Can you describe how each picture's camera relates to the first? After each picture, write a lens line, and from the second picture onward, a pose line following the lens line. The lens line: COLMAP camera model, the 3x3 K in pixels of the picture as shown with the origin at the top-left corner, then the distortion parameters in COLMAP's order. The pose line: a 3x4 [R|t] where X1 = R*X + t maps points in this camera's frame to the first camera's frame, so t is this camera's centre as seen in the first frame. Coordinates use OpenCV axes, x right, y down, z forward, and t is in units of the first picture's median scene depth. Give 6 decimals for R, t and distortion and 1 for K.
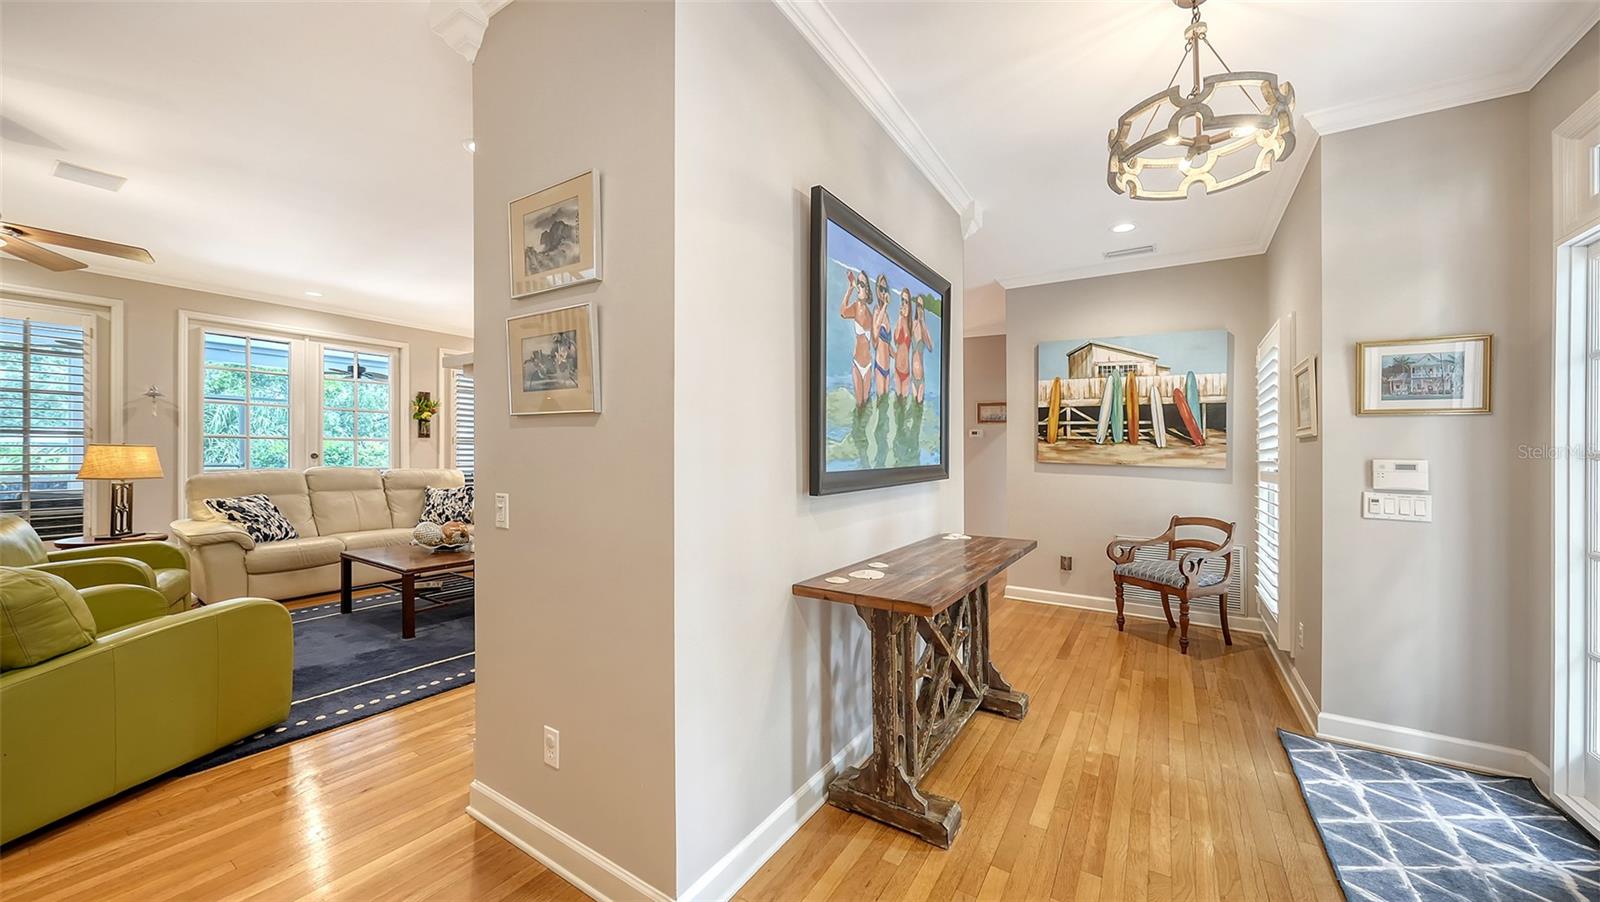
lens RADIAL K [[574.6, 0, 795.8], [0, 574.6, 451.2], [0, 0, 1]] dist [-0.003181, 0.000104]
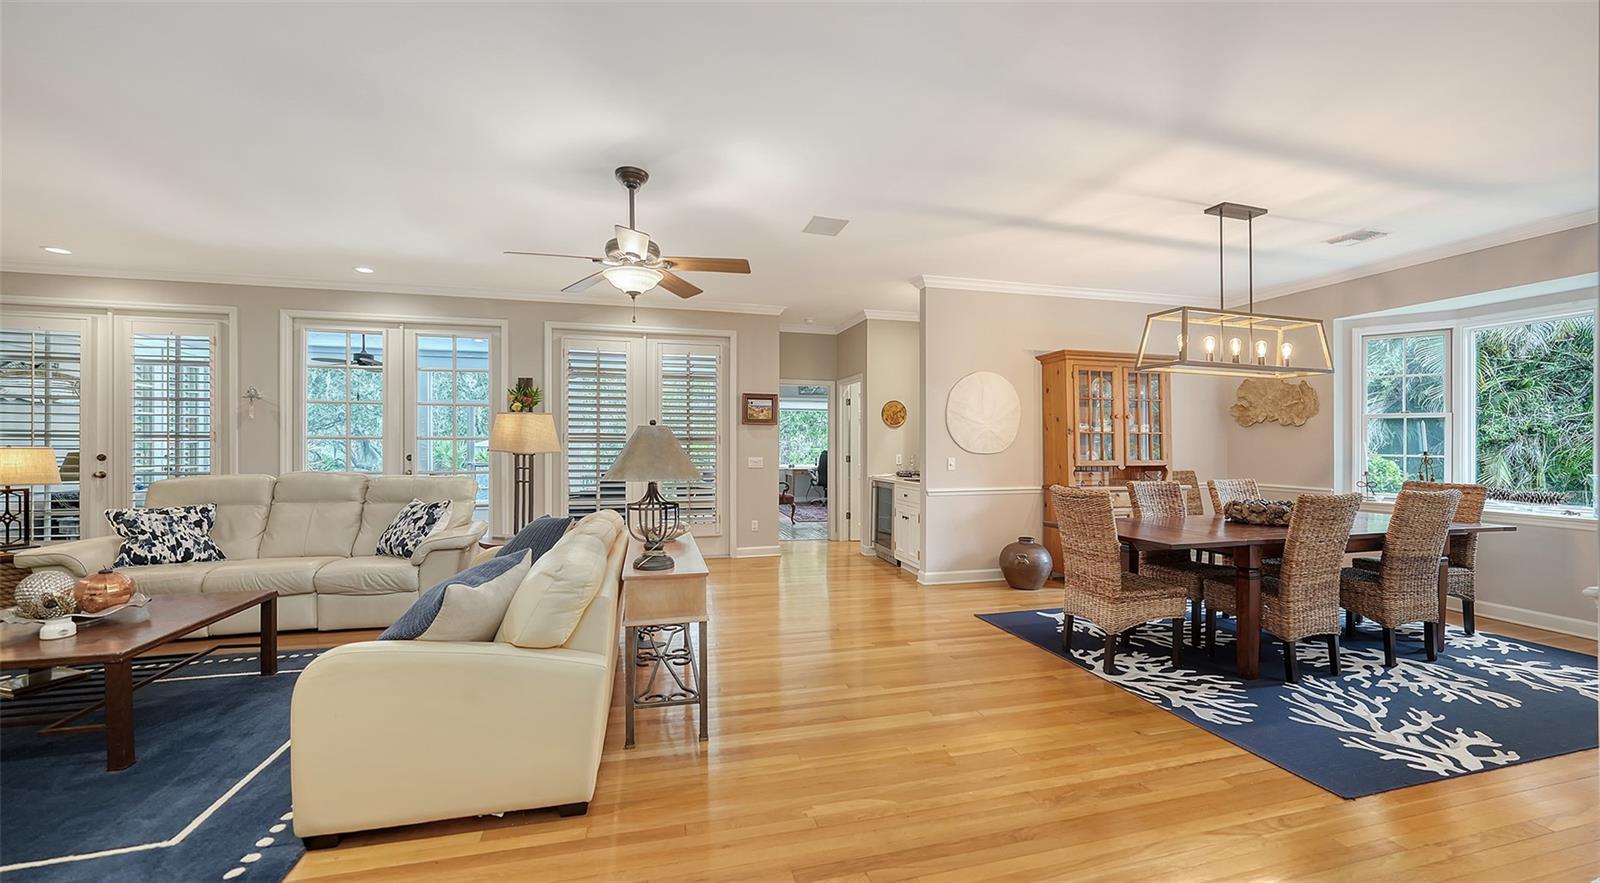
lens RADIAL K [[597.6, 0, 808.8], [0, 597.6, 449.0], [0, 0, 1]] dist [-0.006192, -0.000072]
pose [[0.741630, -0.008676, -0.670753, 0.319716], [0.007358, 0.999961, -0.004799, 0.005296], [0.670769, -0.001376, 0.741665, 0.990084]]
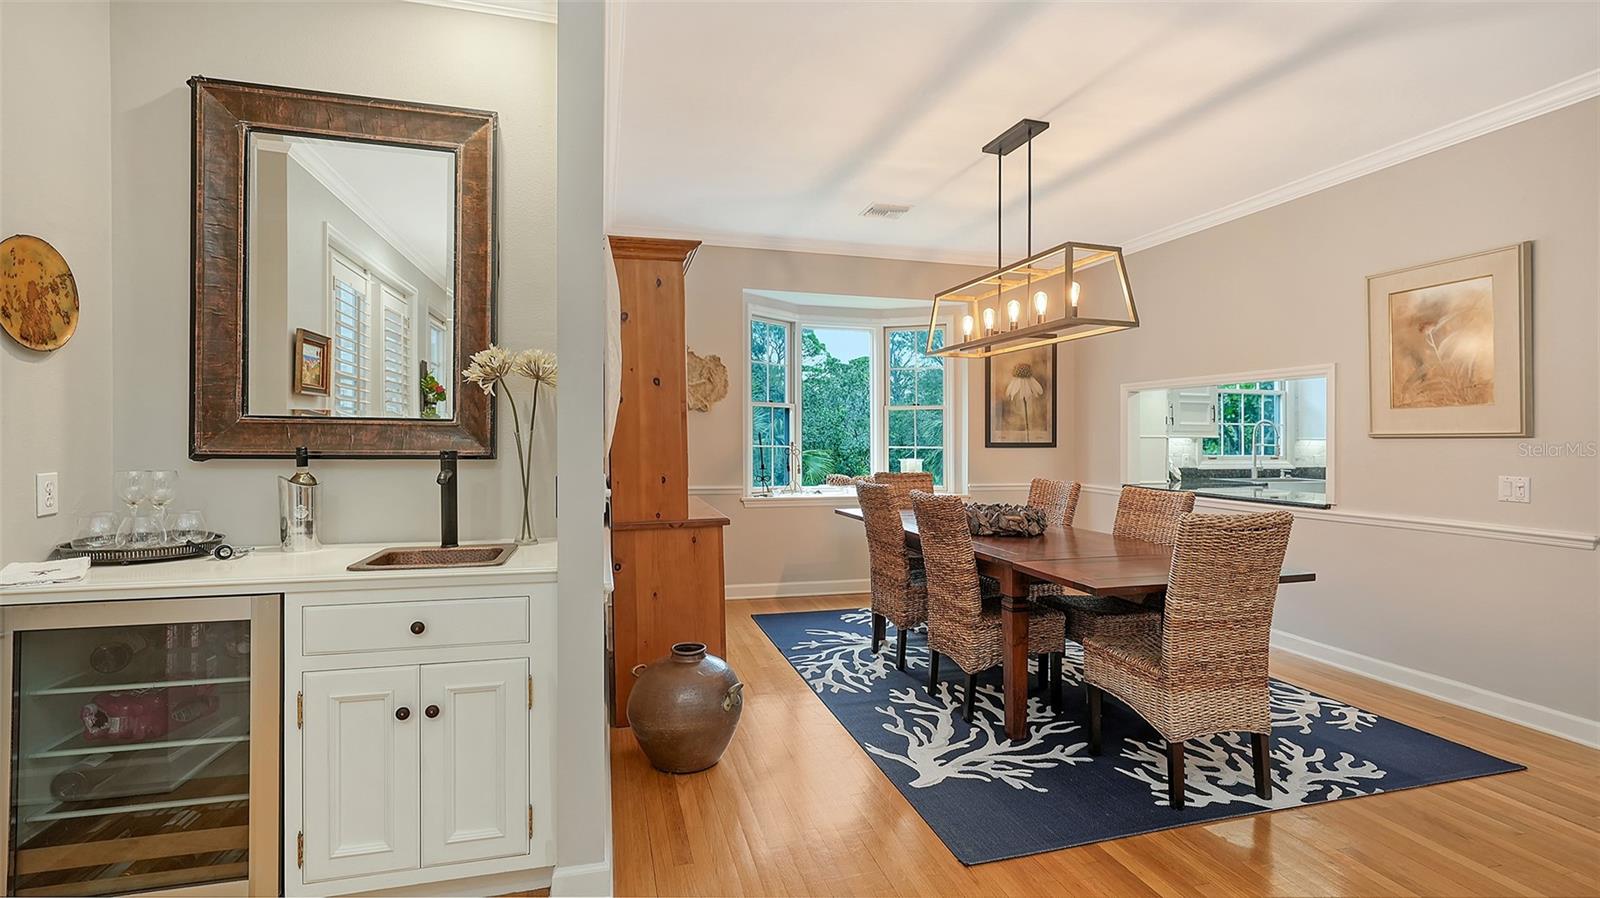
lens RADIAL K [[728.9, 0, 809.2], [0, 728.9, 435.9], [0, 0, 1]] dist [0.003176, 0.000342]
pose [[0.673046, -0.009082, 0.739545, -0.515709], [0.004186, 0.999955, 0.008471, -0.009083], [-0.739589, -0.002606, 0.673054, 1.622814]]
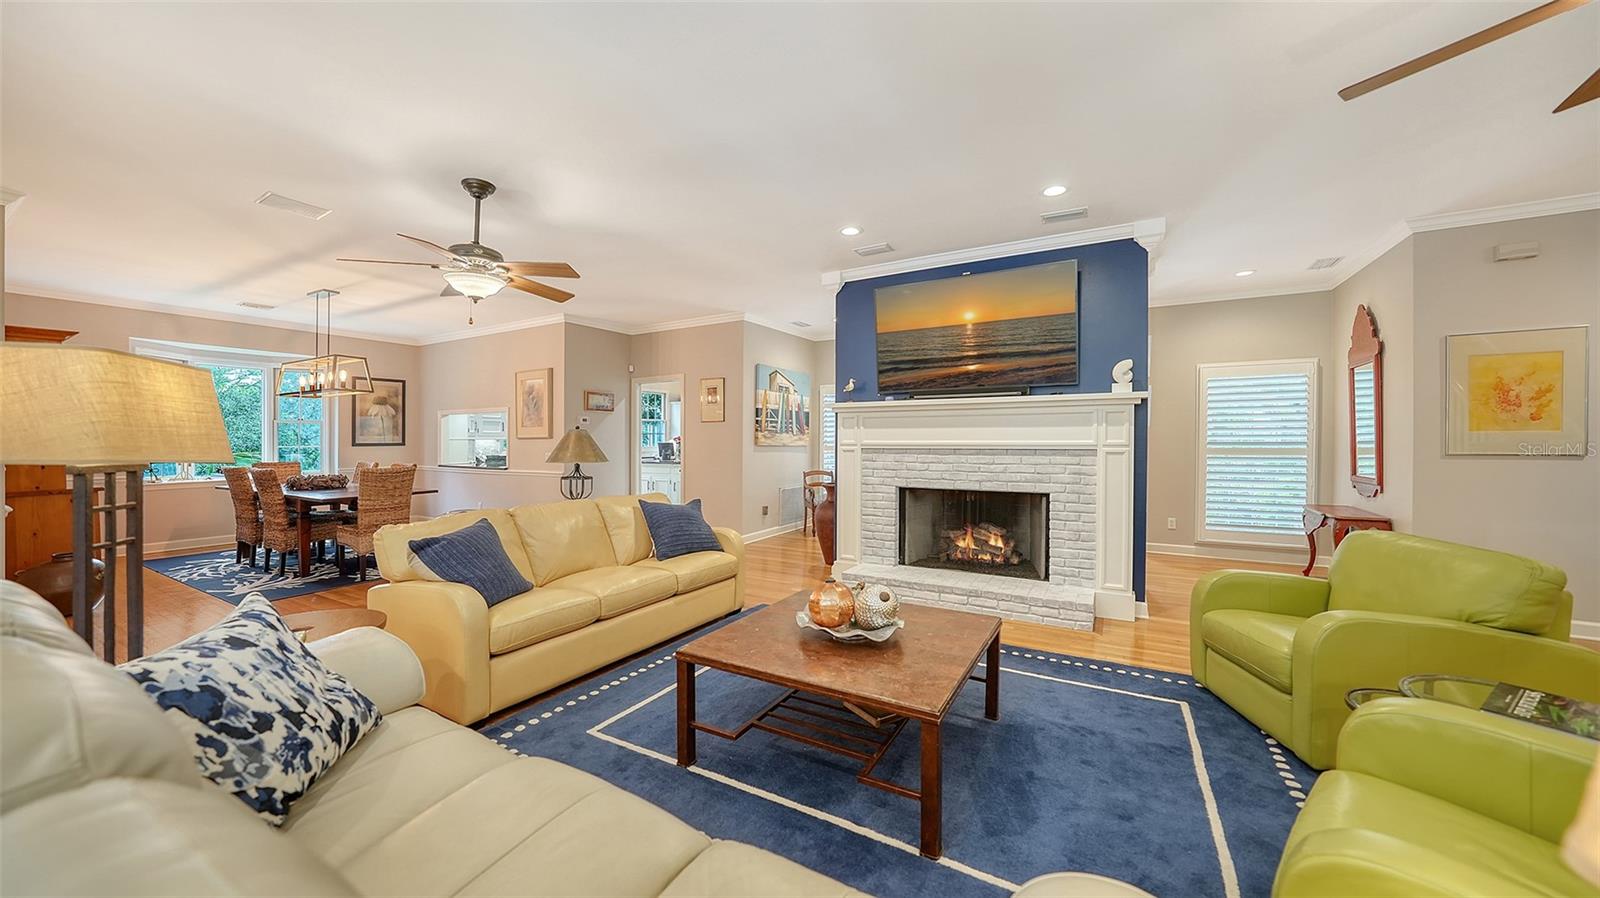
lens RADIAL K [[551.2, 0, 799.9], [0, 551.2, 437.0], [0, 0, 1]] dist [-0.013204, 0.000275]
pose [[-0.033807, -0.010752, 0.999371, -1.024619], [0.002551, 0.999938, 0.010844, -0.017612], [-0.999425, 0.002916, -0.033777, 0.973827]]
